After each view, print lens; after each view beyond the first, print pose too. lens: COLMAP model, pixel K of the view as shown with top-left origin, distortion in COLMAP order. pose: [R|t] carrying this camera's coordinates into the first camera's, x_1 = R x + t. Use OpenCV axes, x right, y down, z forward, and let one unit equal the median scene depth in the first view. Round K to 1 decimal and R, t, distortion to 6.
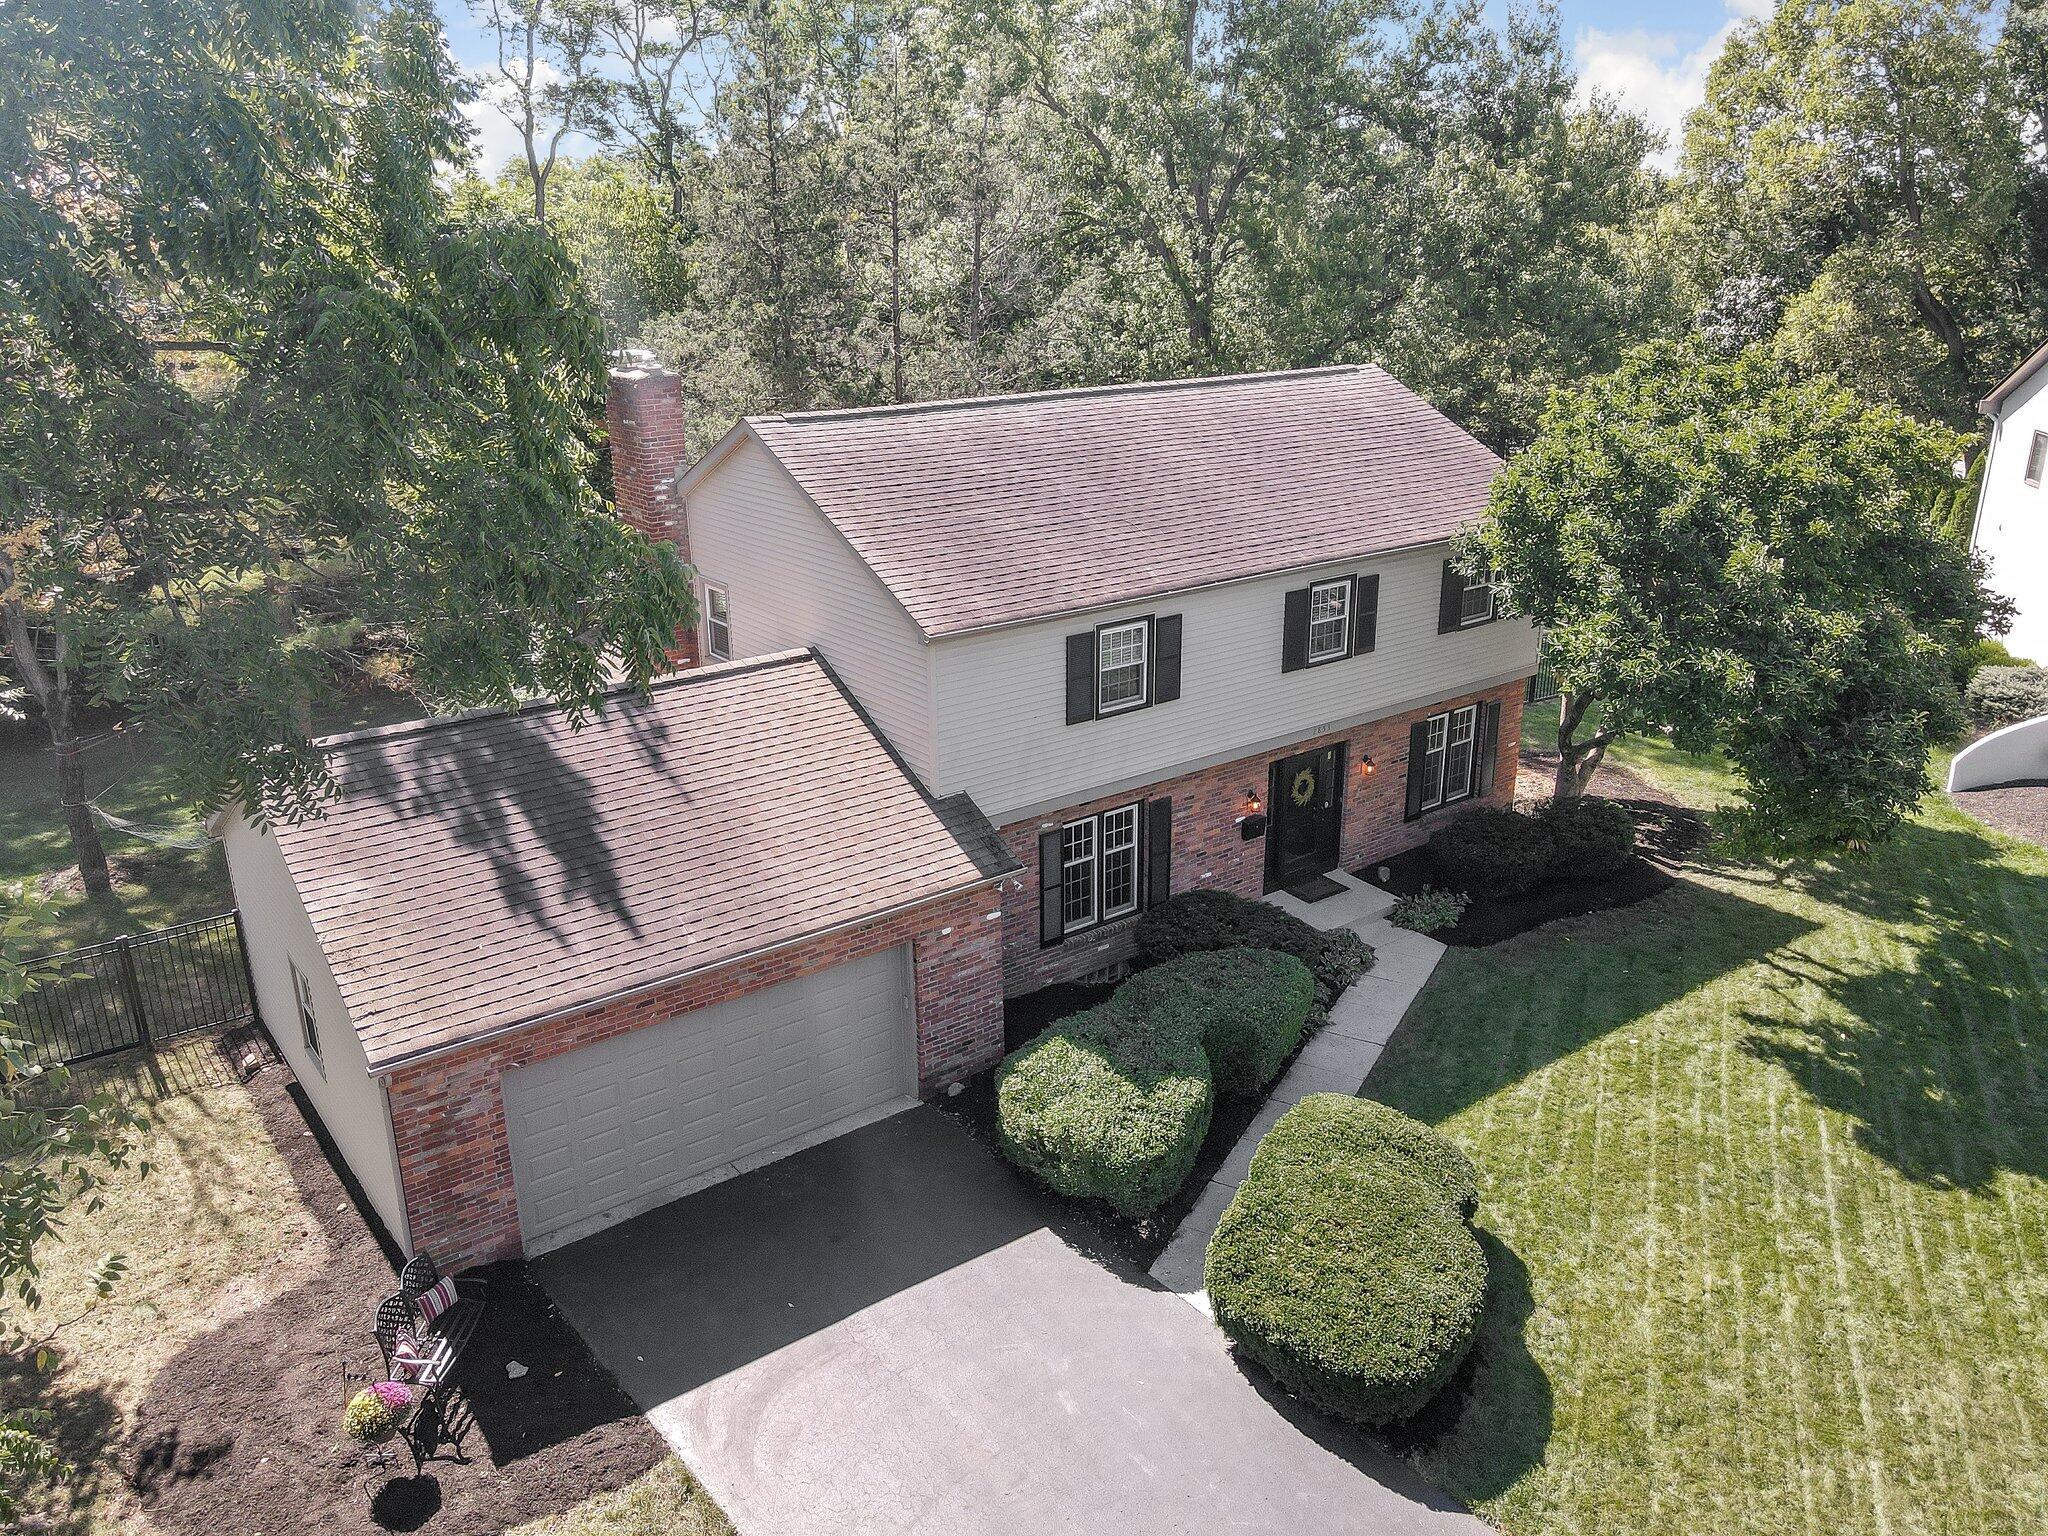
lens RADIAL K [[1494.0, 0, 1001.2], [0, 1494.0, 768.7], [0, 0, 1]] dist [0.001238, -0.000481]
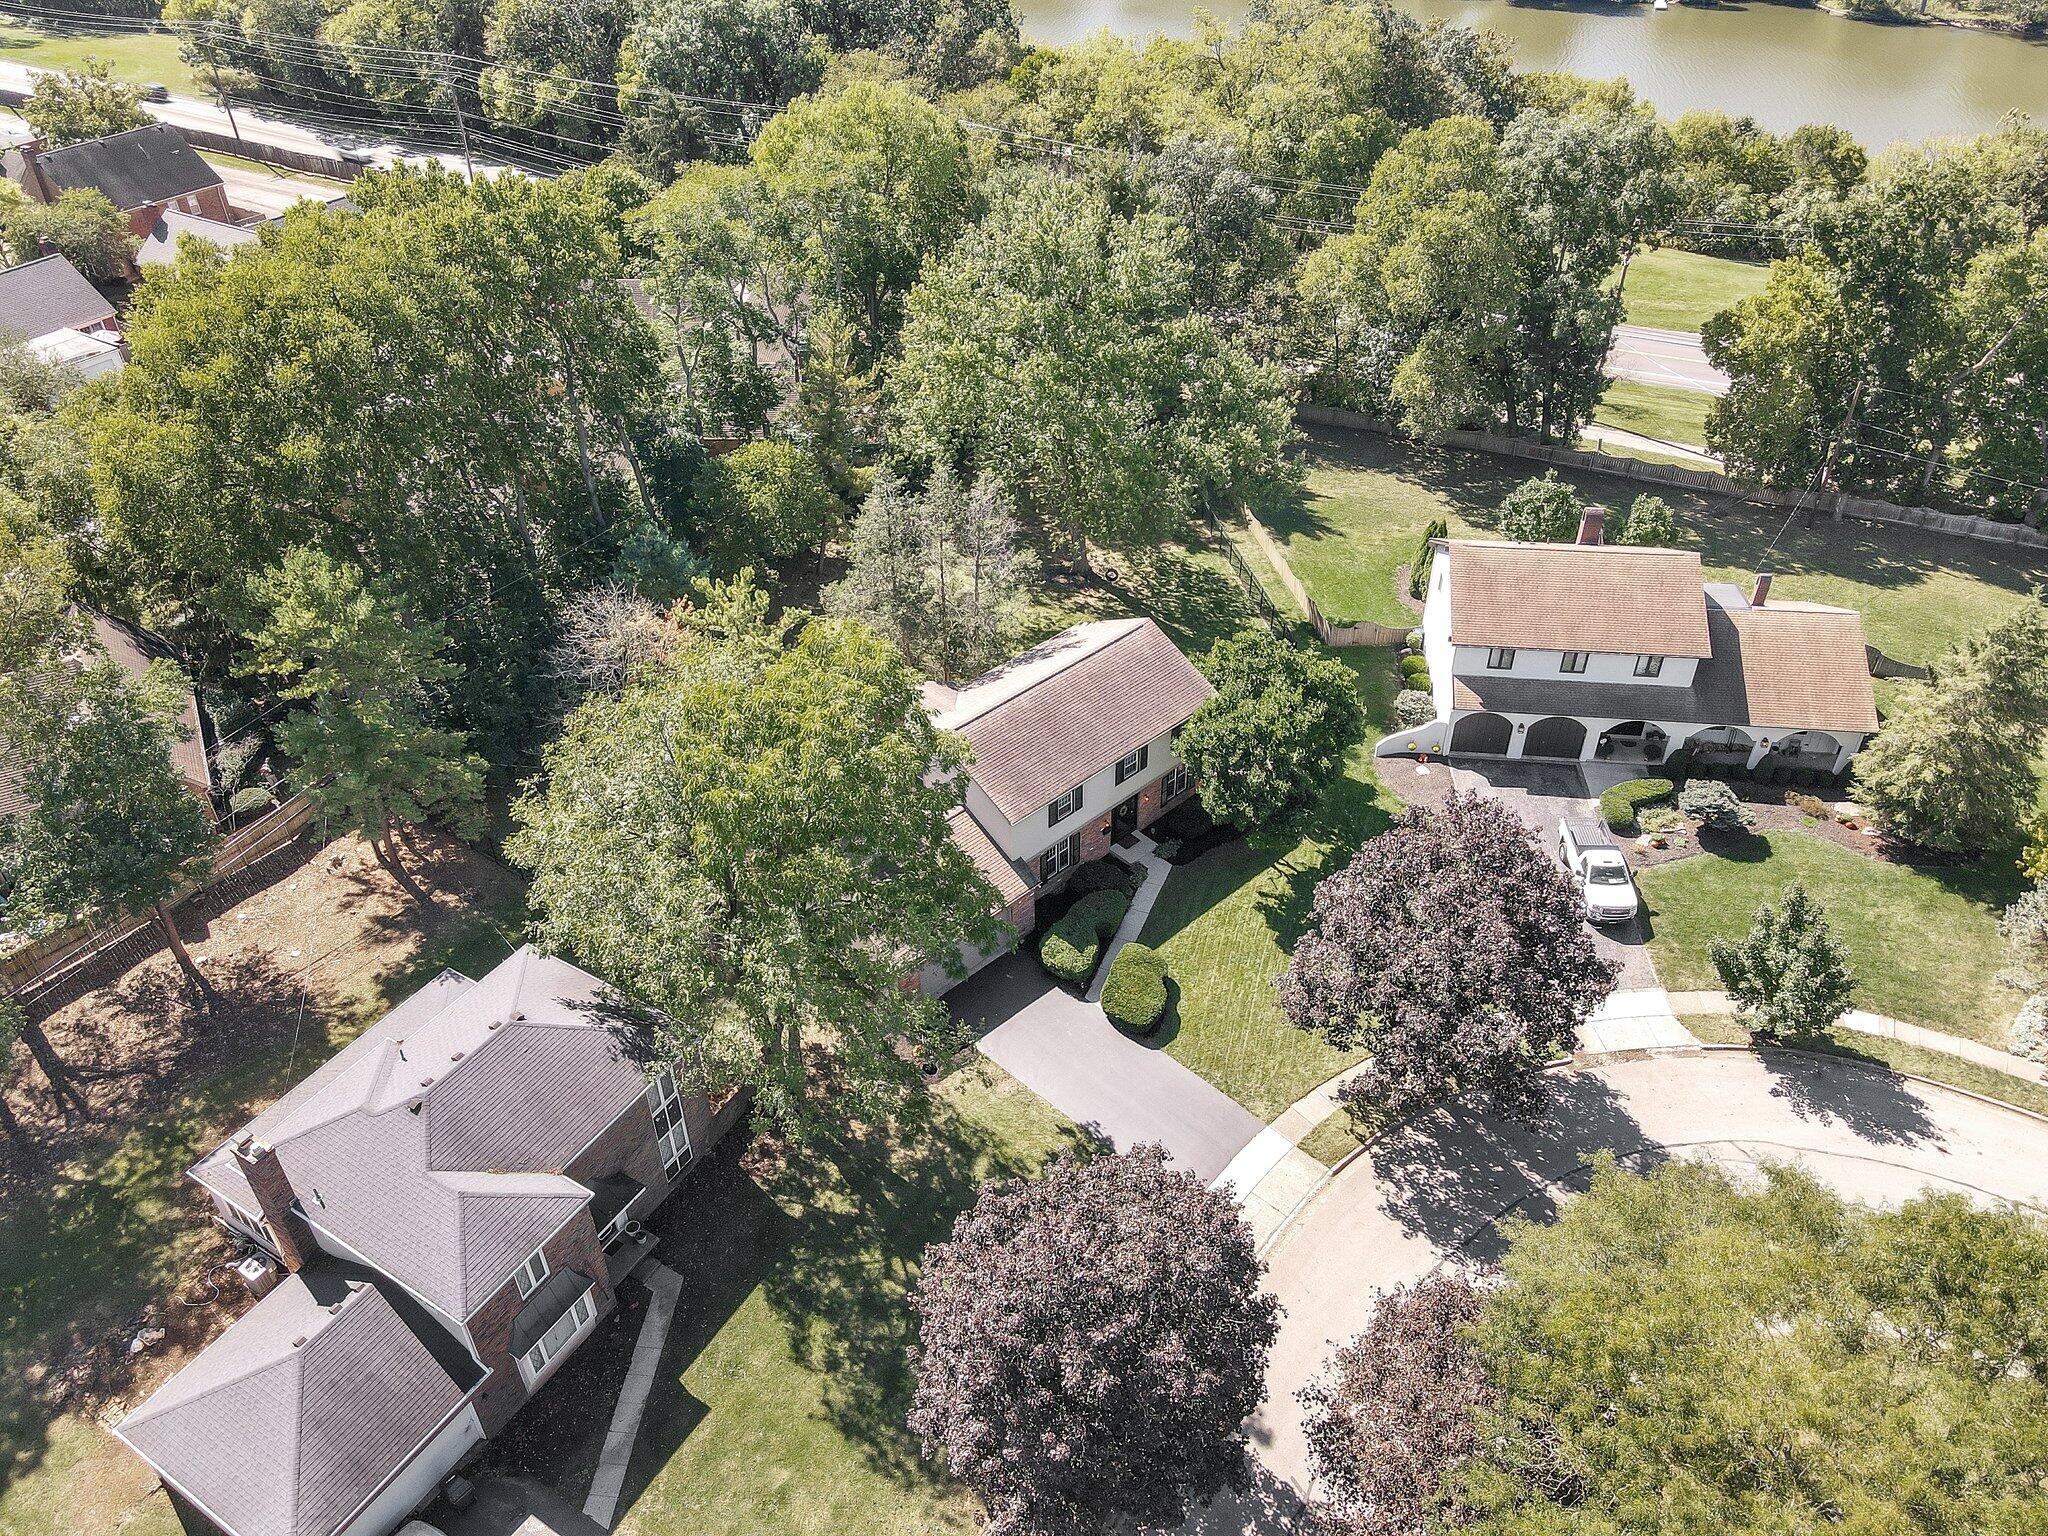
lens RADIAL K [[1531.1, 0, 1004.3], [0, 1531.1, 773.4], [0, 0, 1]] dist [0.018018, 0.006445]
pose [[0.992006, -0.074287, 0.102007, -0.366475], [0.039026, 0.949335, 0.311832, -1.136931], [-0.120004, -0.305359, 0.944645, -1.984113]]
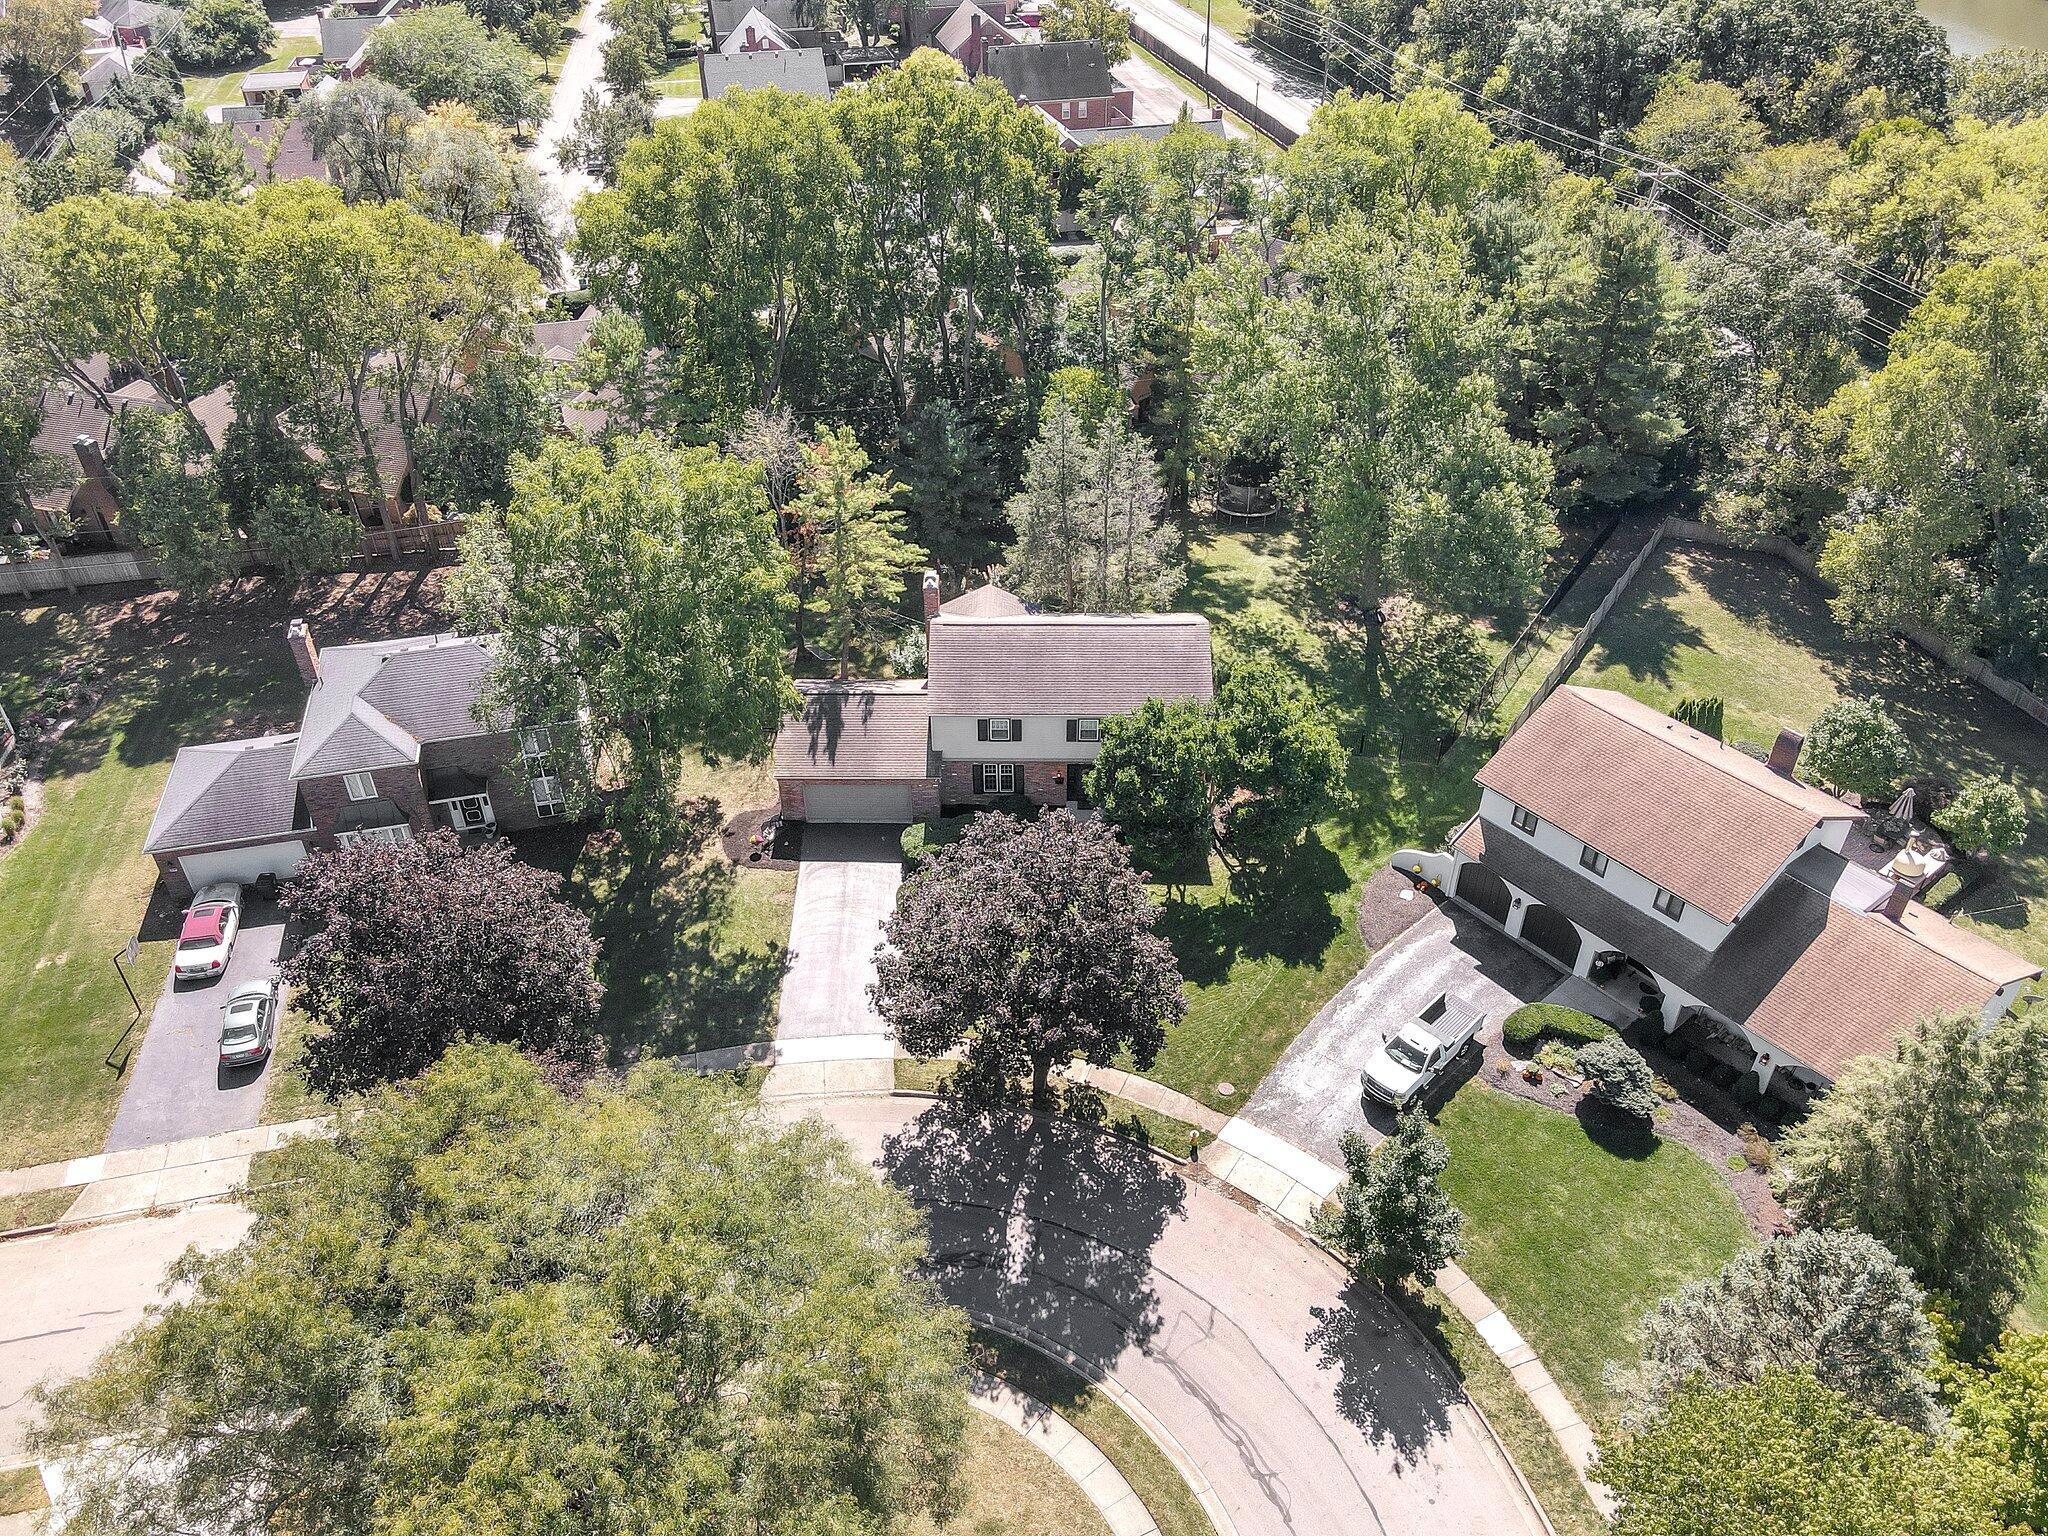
lens RADIAL K [[1513.8, 0, 1015.8], [0, 1513.8, 766.0], [0, 0, 1]] dist [0.009352, 0.002033]
pose [[0.793825, 0.373421, -0.479998, 1.798689], [-0.204831, 0.907339, 0.367125, -1.268136], [0.572613, -0.193114, 0.796757, -1.742354]]
